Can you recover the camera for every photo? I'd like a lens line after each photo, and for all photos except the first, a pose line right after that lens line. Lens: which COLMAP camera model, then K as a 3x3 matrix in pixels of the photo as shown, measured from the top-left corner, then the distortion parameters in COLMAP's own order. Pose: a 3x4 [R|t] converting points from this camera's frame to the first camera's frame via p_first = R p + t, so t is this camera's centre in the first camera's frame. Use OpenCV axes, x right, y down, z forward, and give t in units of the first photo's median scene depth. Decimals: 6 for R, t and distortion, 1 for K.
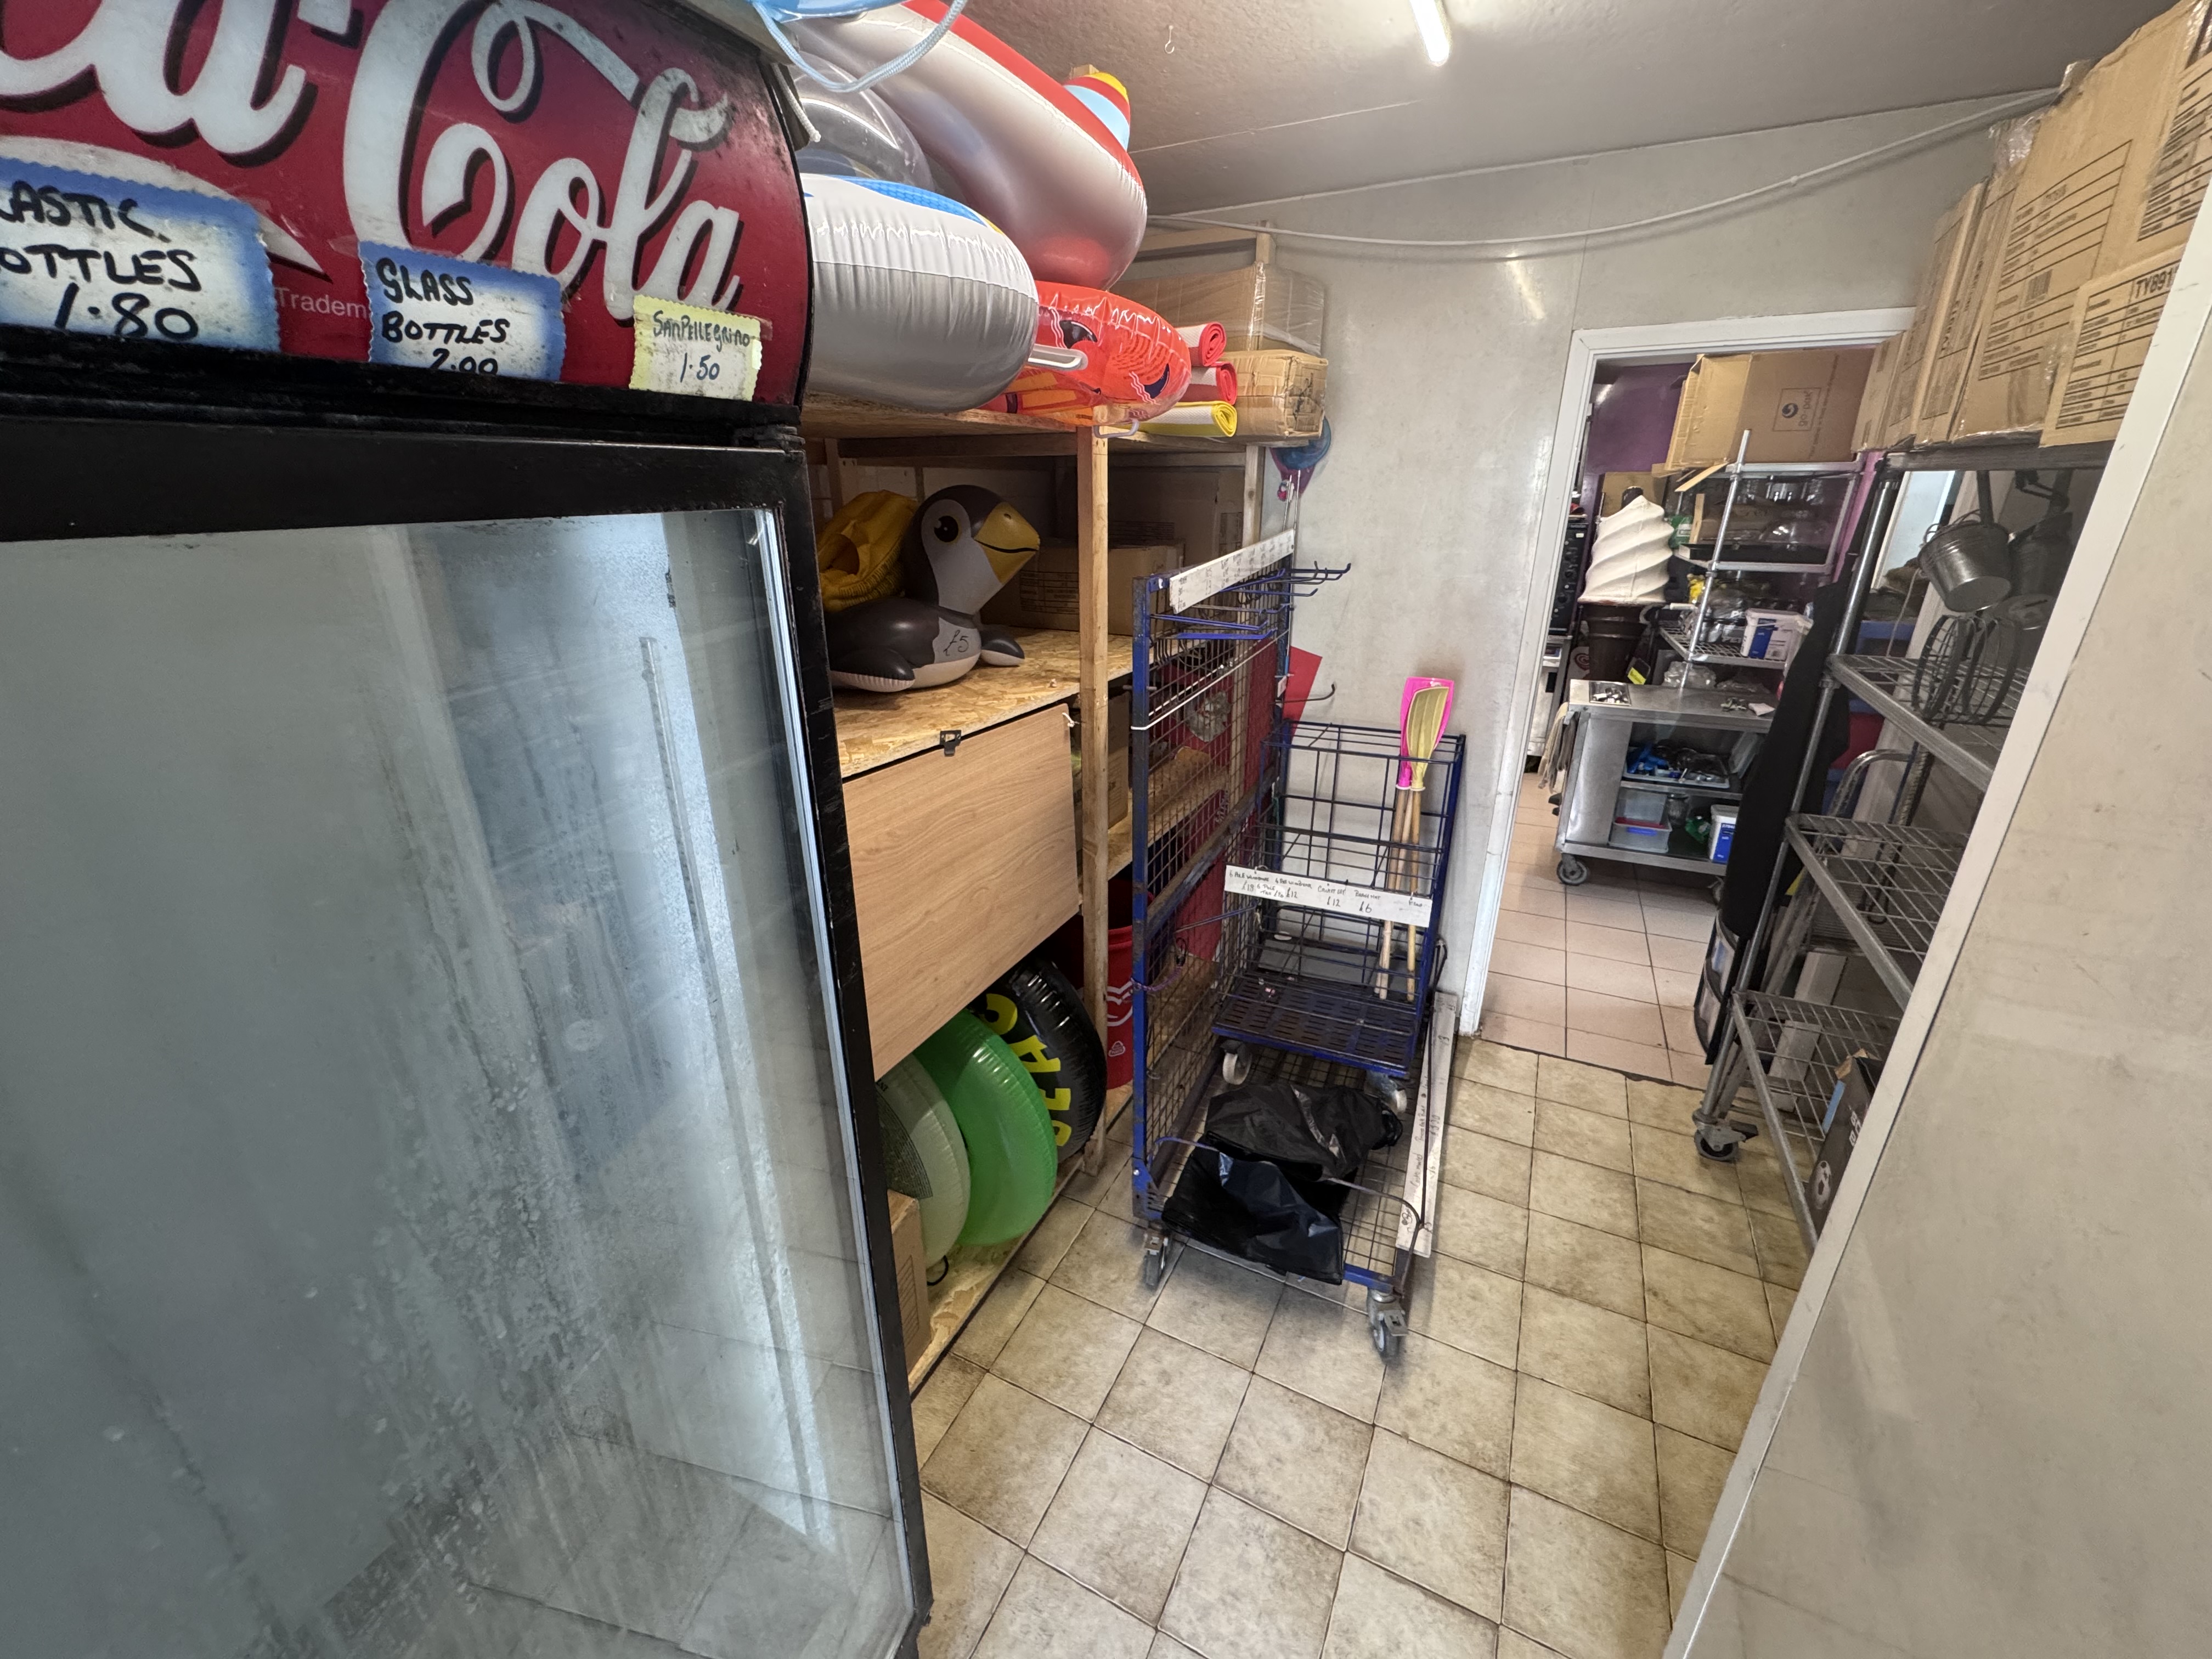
lens RADIAL K [[880.4, 0, 1106.4], [0, 880.4, 829.5], [0, 0, 1]] dist [-0.004613, -0.000328]
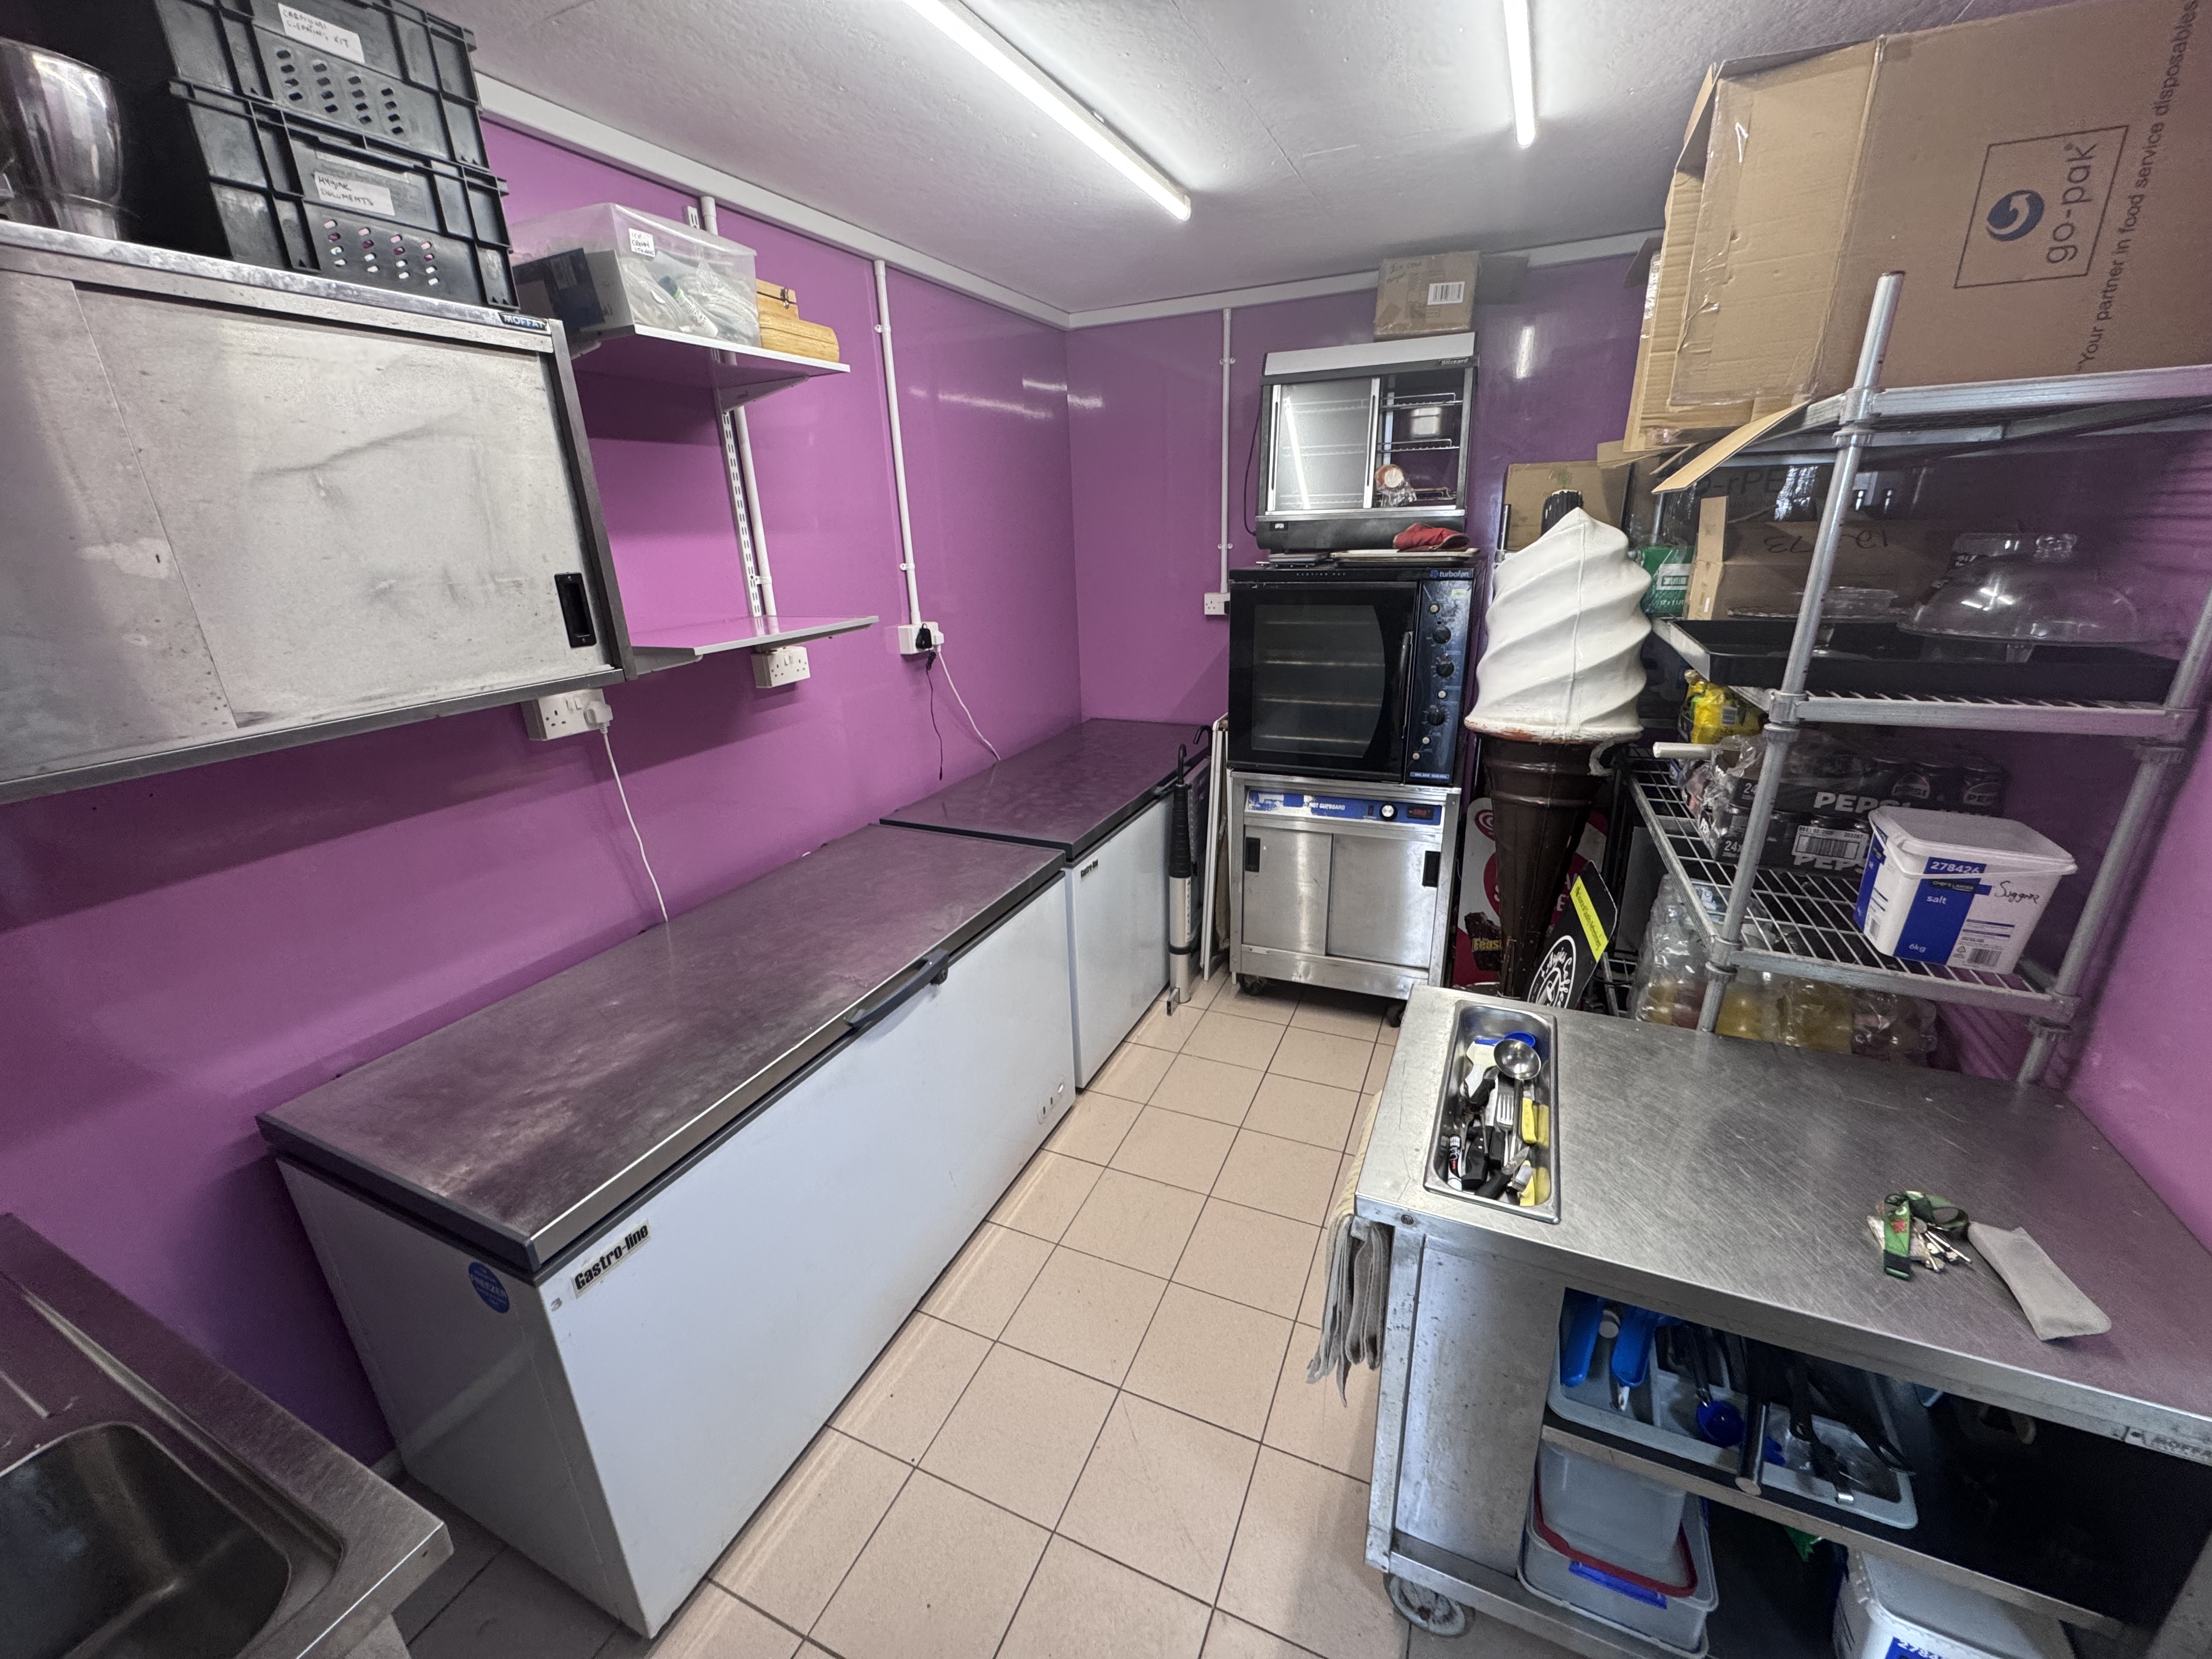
lens RADIAL K [[880.4, 0, 1105.7], [0, 880.4, 825.8], [0, 0, 1]] dist [-0.004613, -0.000328]
pose [[0.999239, -0.035561, 0.016057, 0.352890], [0.036136, 0.998657, -0.037119, -0.207909], [-0.014716, 0.037671, 0.999182, 0.556010]]
